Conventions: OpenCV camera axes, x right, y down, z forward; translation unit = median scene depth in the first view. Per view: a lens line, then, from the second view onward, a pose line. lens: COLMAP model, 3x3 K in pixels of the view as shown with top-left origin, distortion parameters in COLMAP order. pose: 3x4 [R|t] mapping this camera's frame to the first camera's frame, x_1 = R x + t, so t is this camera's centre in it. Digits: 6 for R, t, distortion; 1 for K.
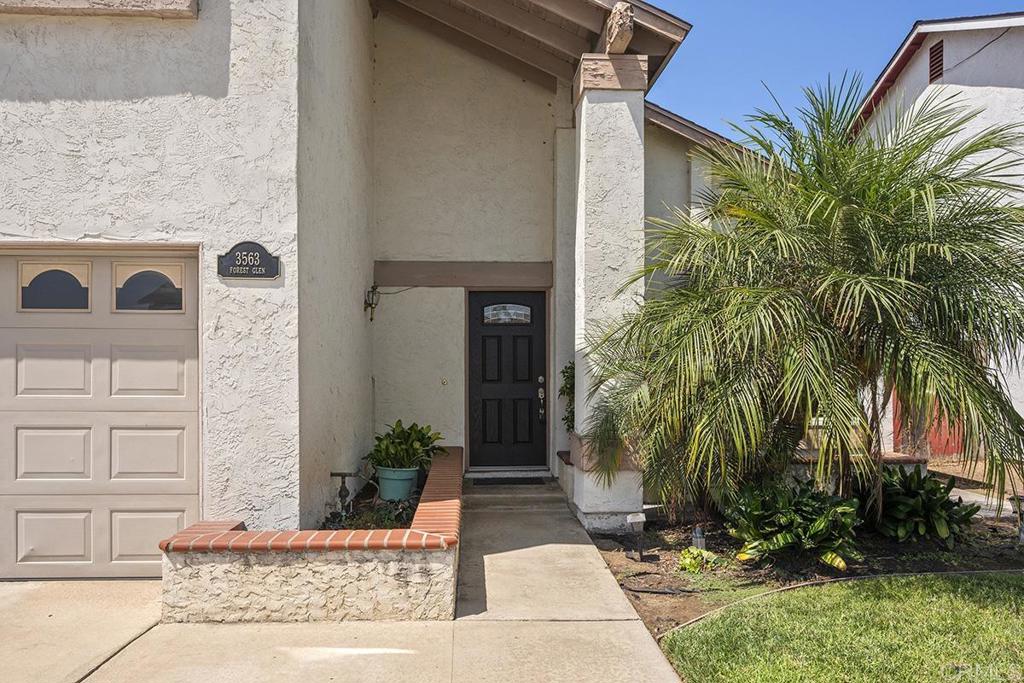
lens RADIAL K [[705.7, 0, 512.0], [0, 705.7, 341.5], [0, 0, 1]] dist [-0.001945, -0.001249]
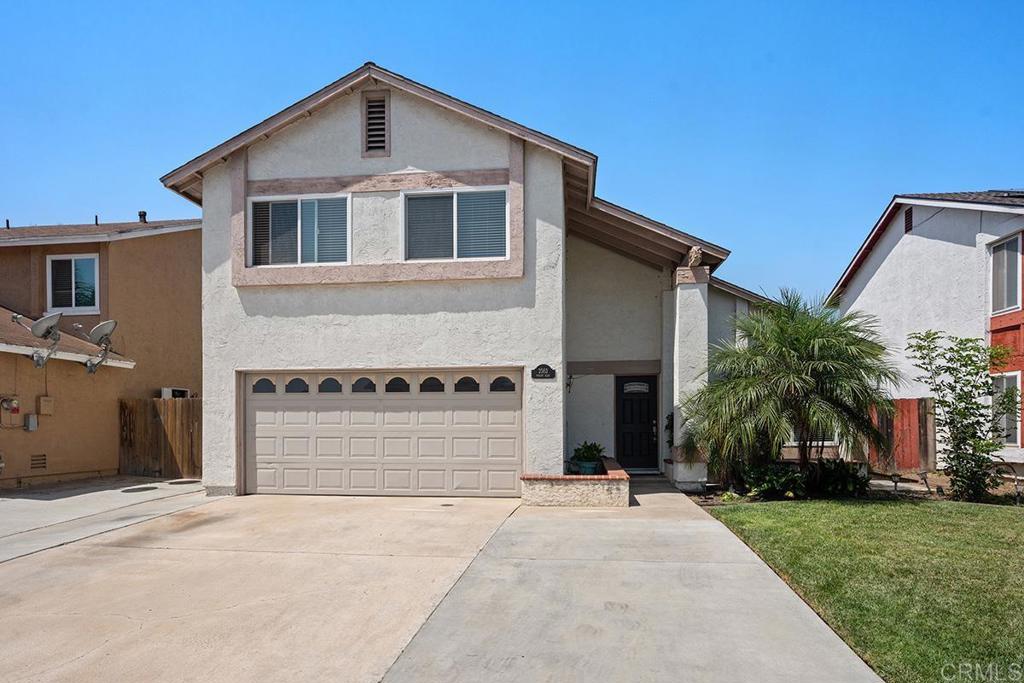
lens RADIAL K [[600.5, 0, 513.5], [0, 600.5, 421.7], [0, 0, 1]] dist [0.000485, 0.000098]
pose [[0.986925, -0.006406, -0.161056, -0.113718], [0.011479, 0.999466, 0.030586, -0.001552], [0.160774, -0.032035, 0.986471, -1.011649]]
